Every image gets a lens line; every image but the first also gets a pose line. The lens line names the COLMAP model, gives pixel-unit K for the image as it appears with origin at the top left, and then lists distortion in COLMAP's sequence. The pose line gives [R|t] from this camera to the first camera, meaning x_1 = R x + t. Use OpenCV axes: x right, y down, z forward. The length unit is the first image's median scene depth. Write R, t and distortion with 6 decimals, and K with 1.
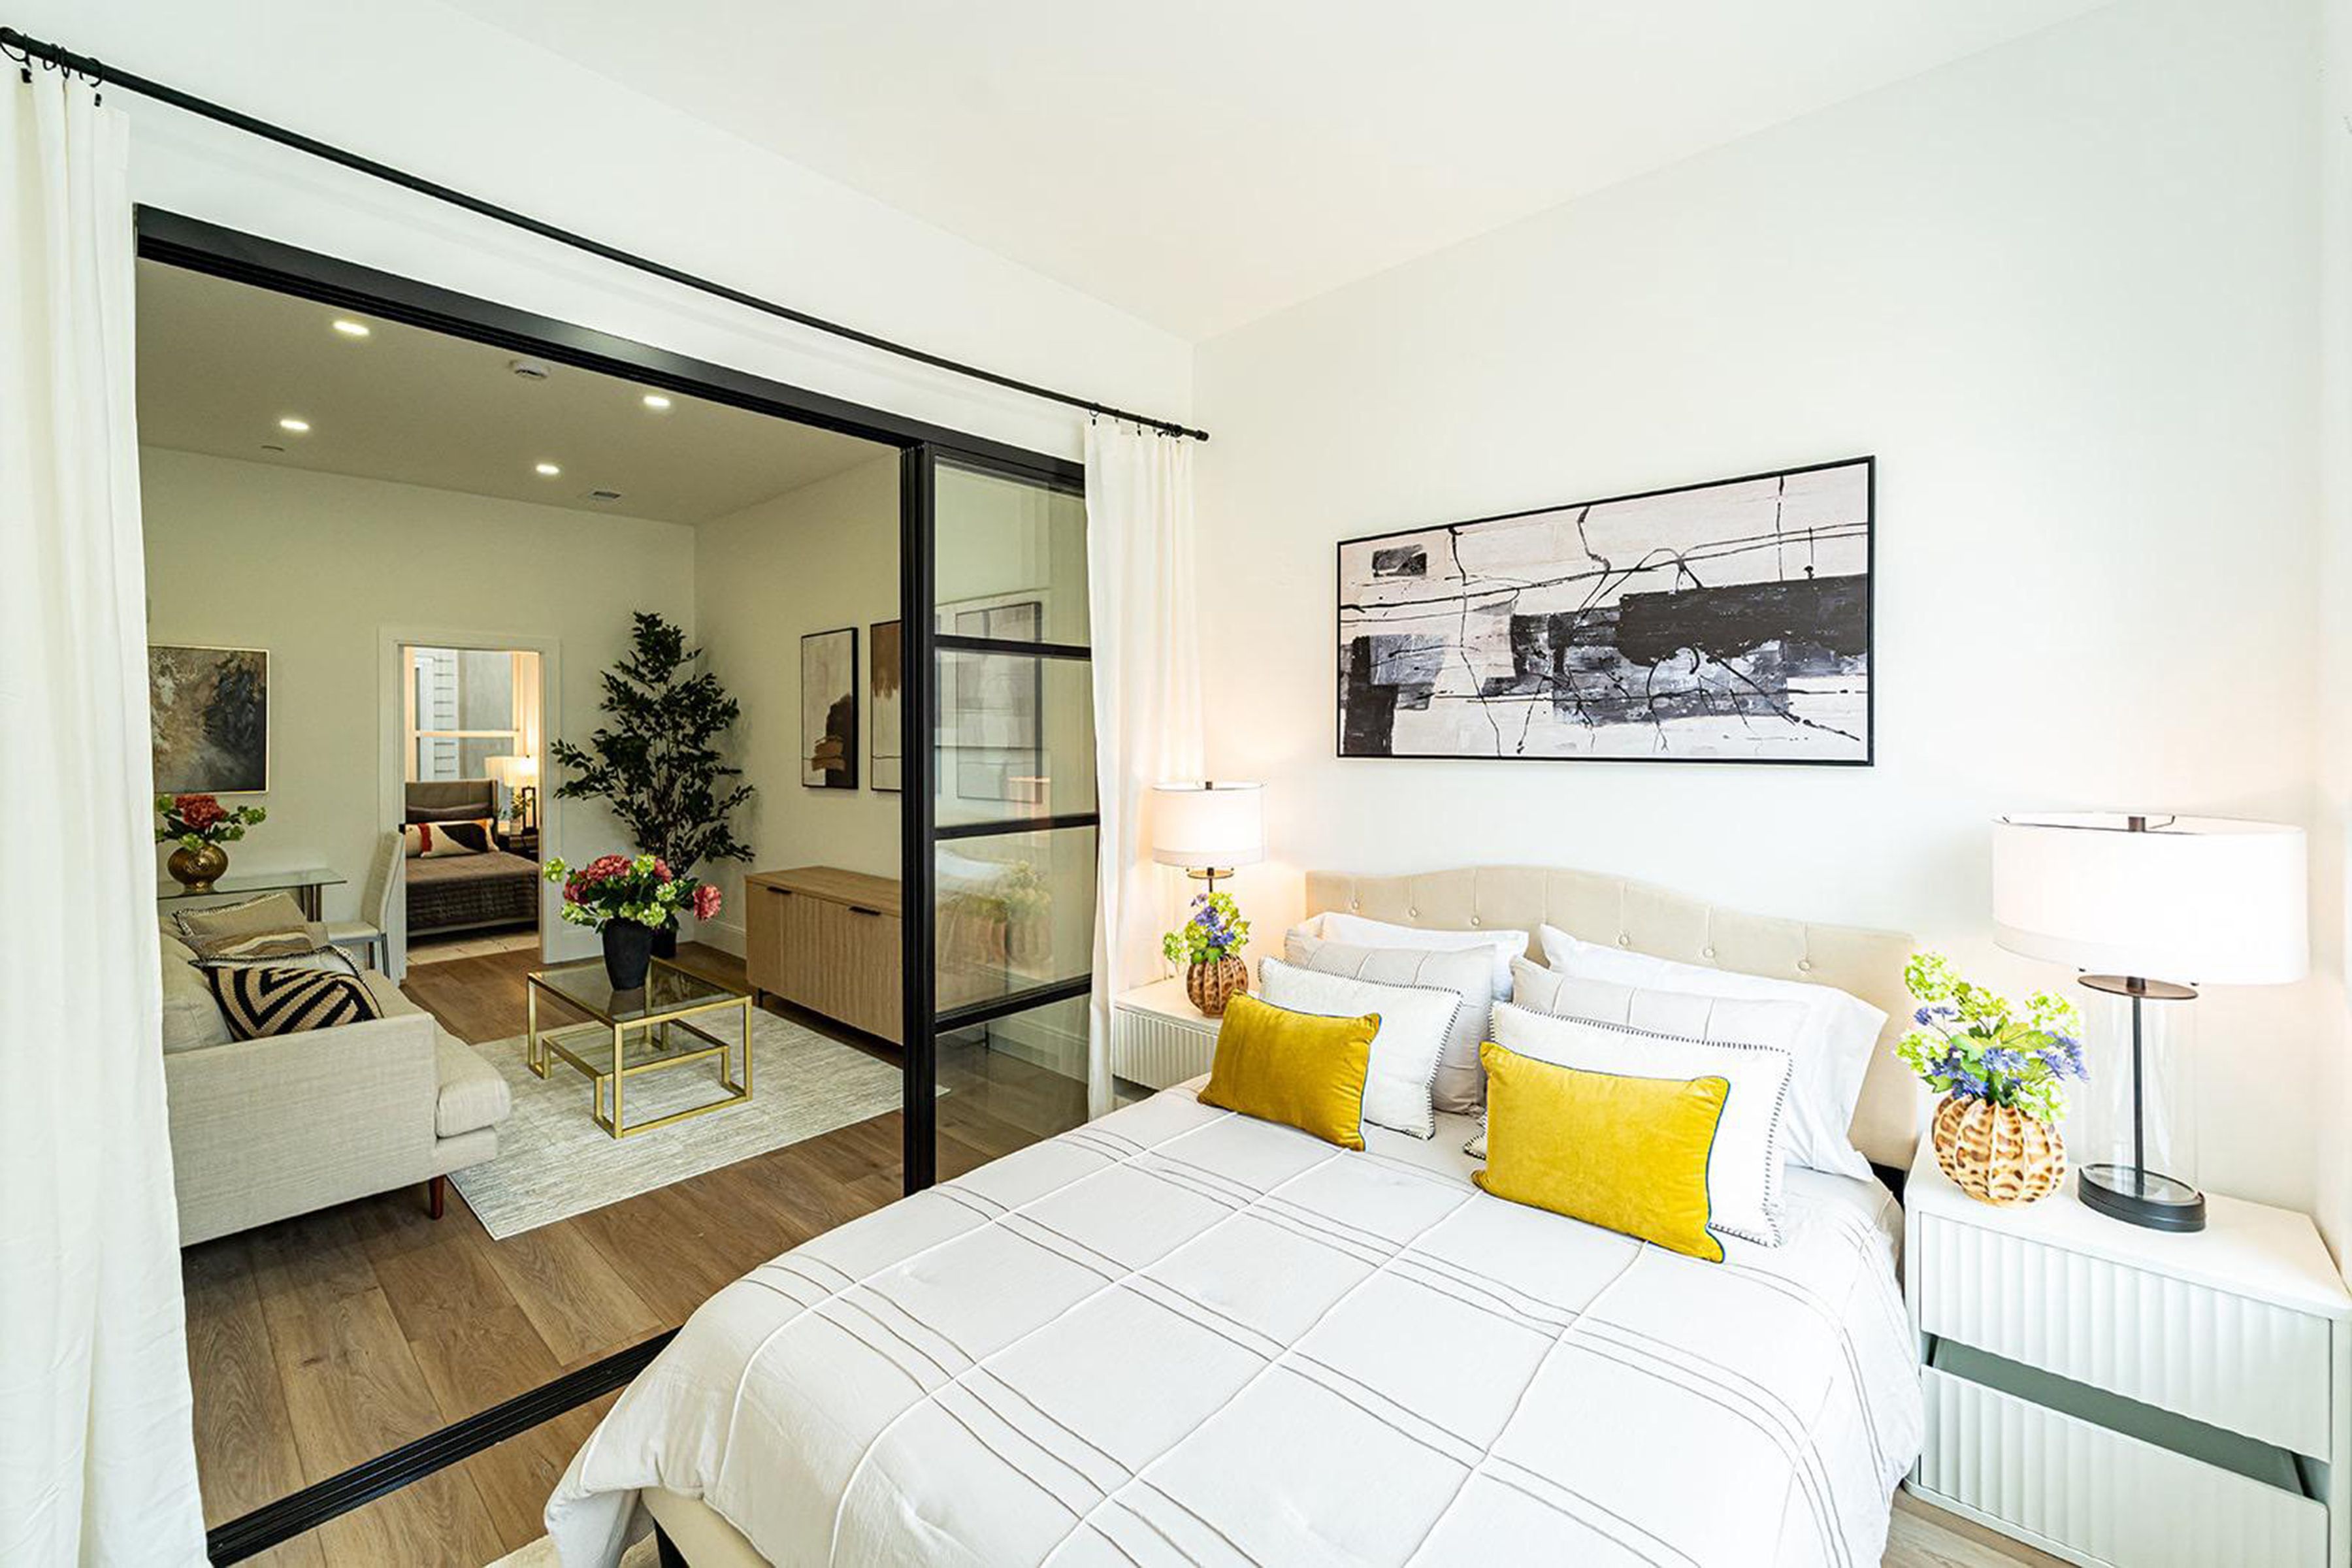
lens RADIAL K [[960.1, 0, 1120.7], [0, 960.1, 736.2], [0, 0, 1]] dist [0.009502, -0.002143]
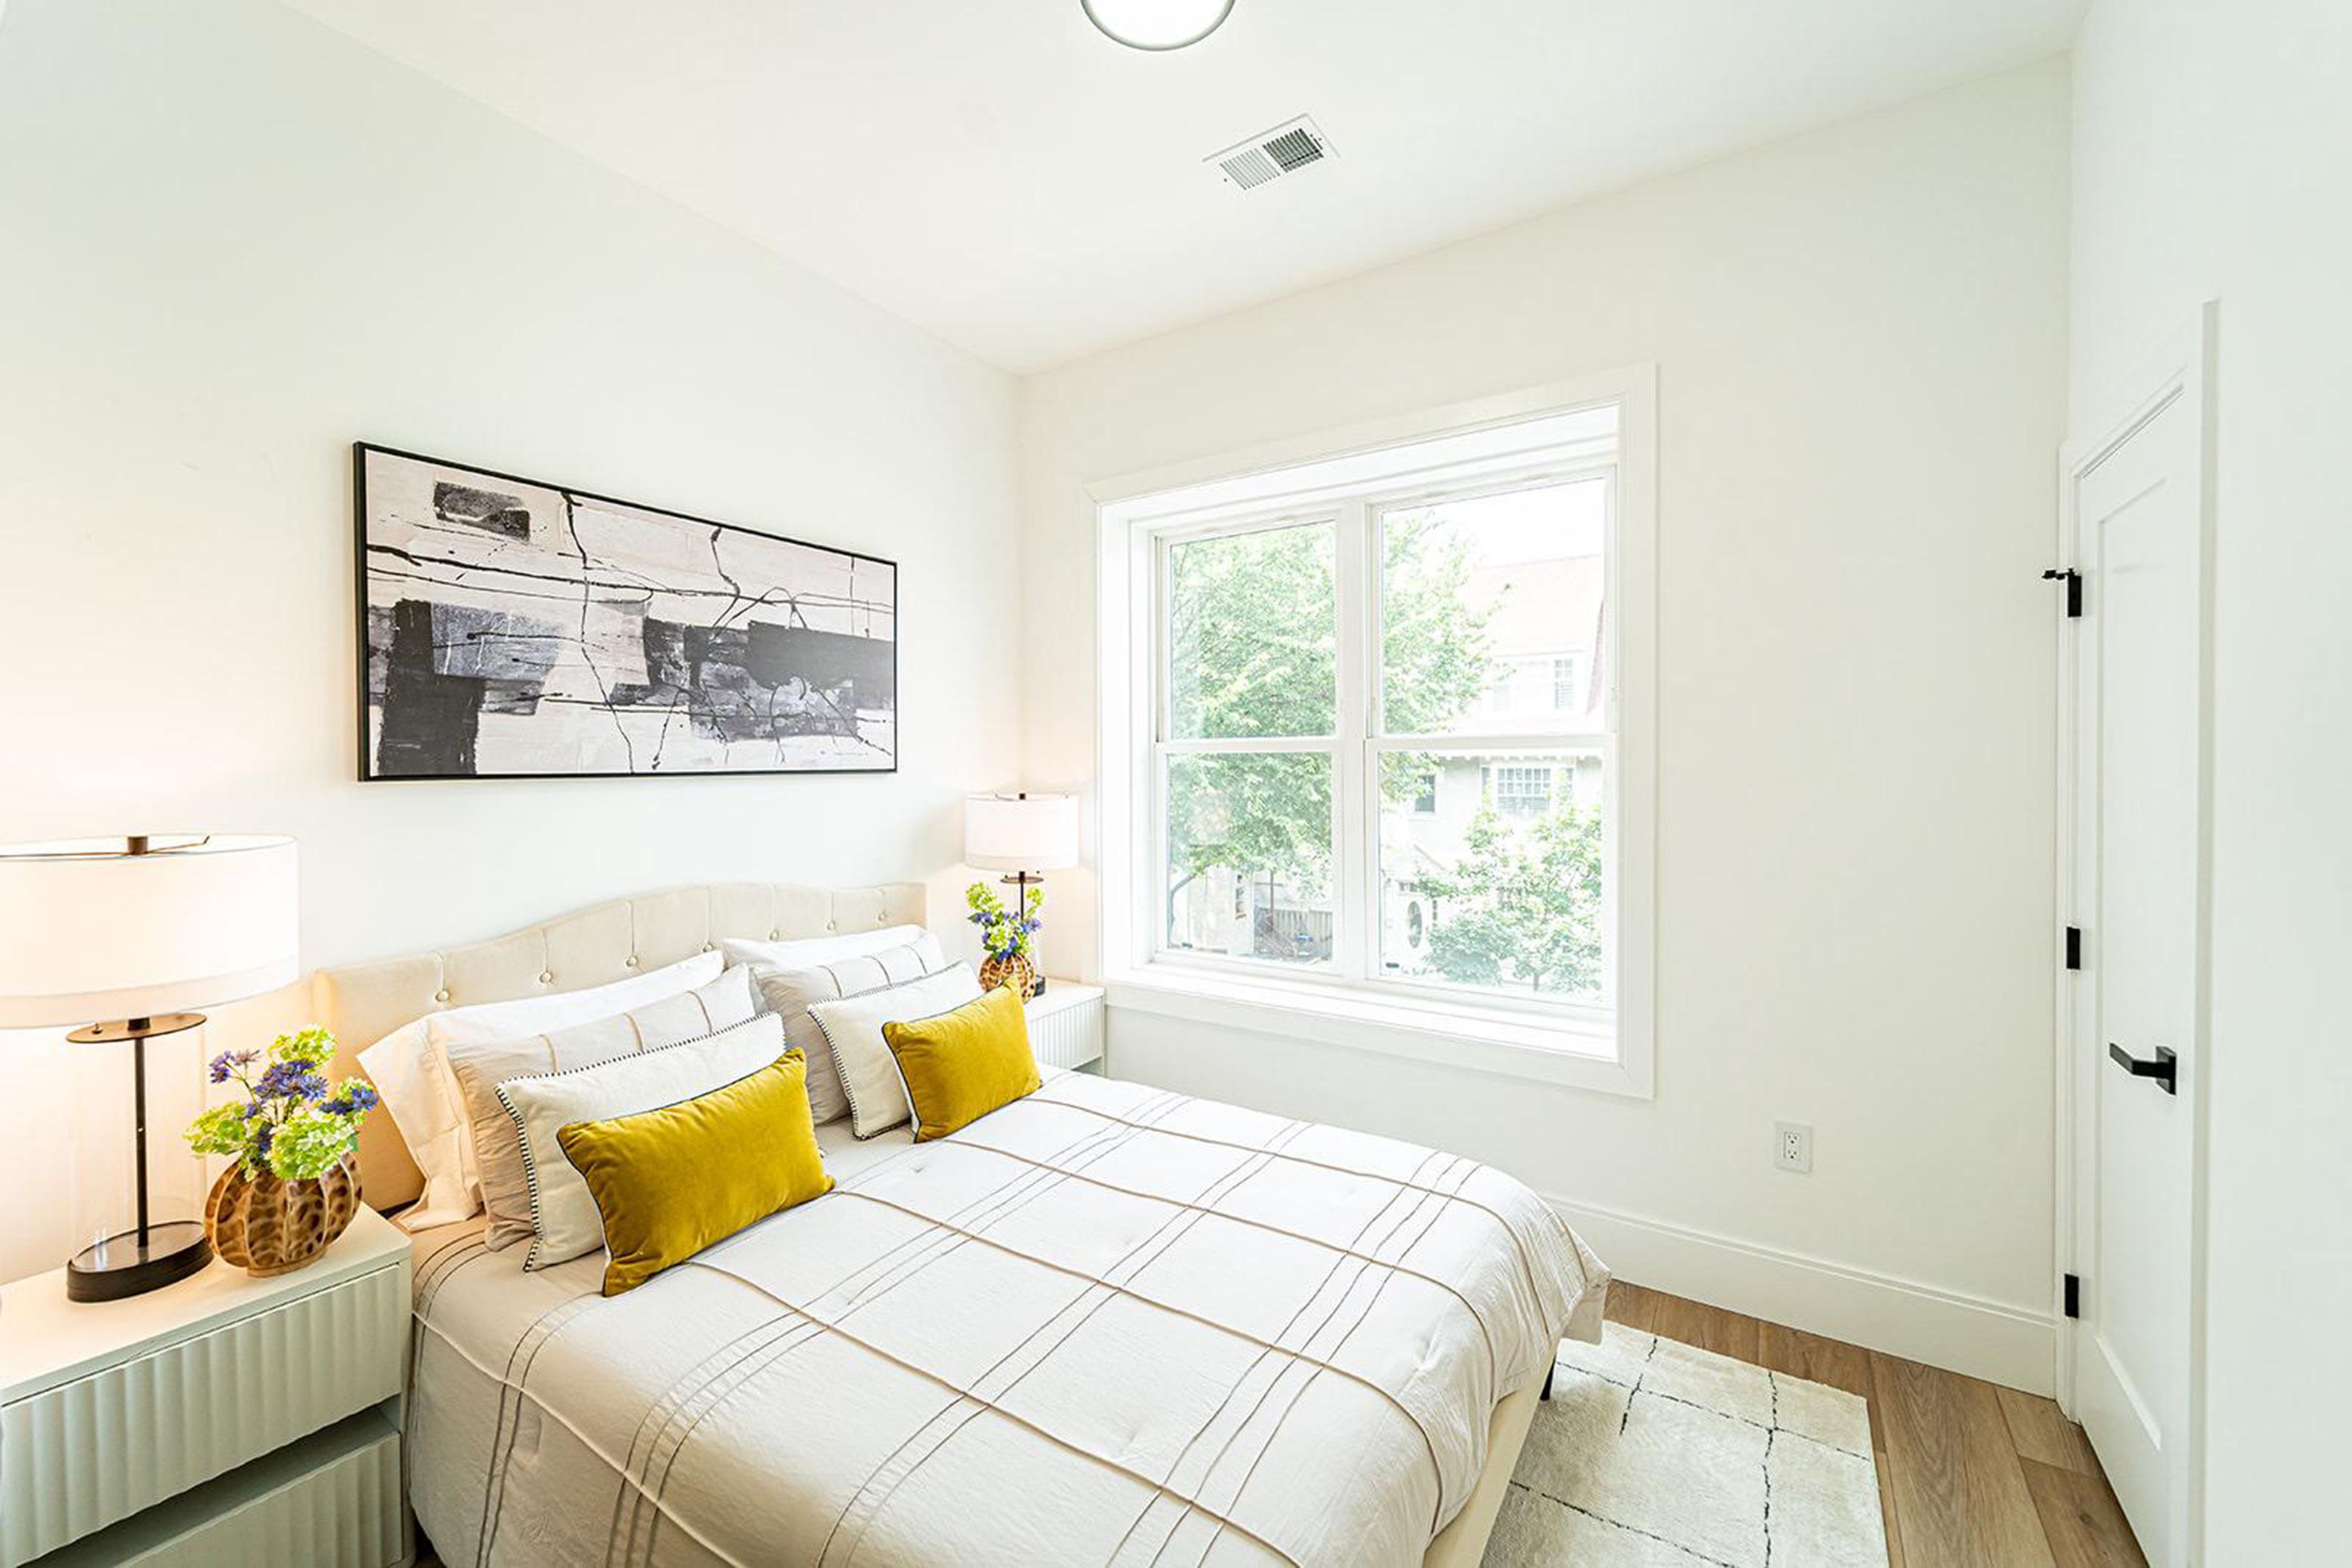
lens RADIAL K [[902.1, 0, 1165.4], [0, 902.1, 785.7], [0, 0, 1]] dist [0.008544, -0.002282]
pose [[-0.180571, -0.017137, 0.983413, -0.380425], [0.016752, 0.999650, 0.020496, 0.017542], [-0.983419, 0.020175, -0.180221, 0.485764]]
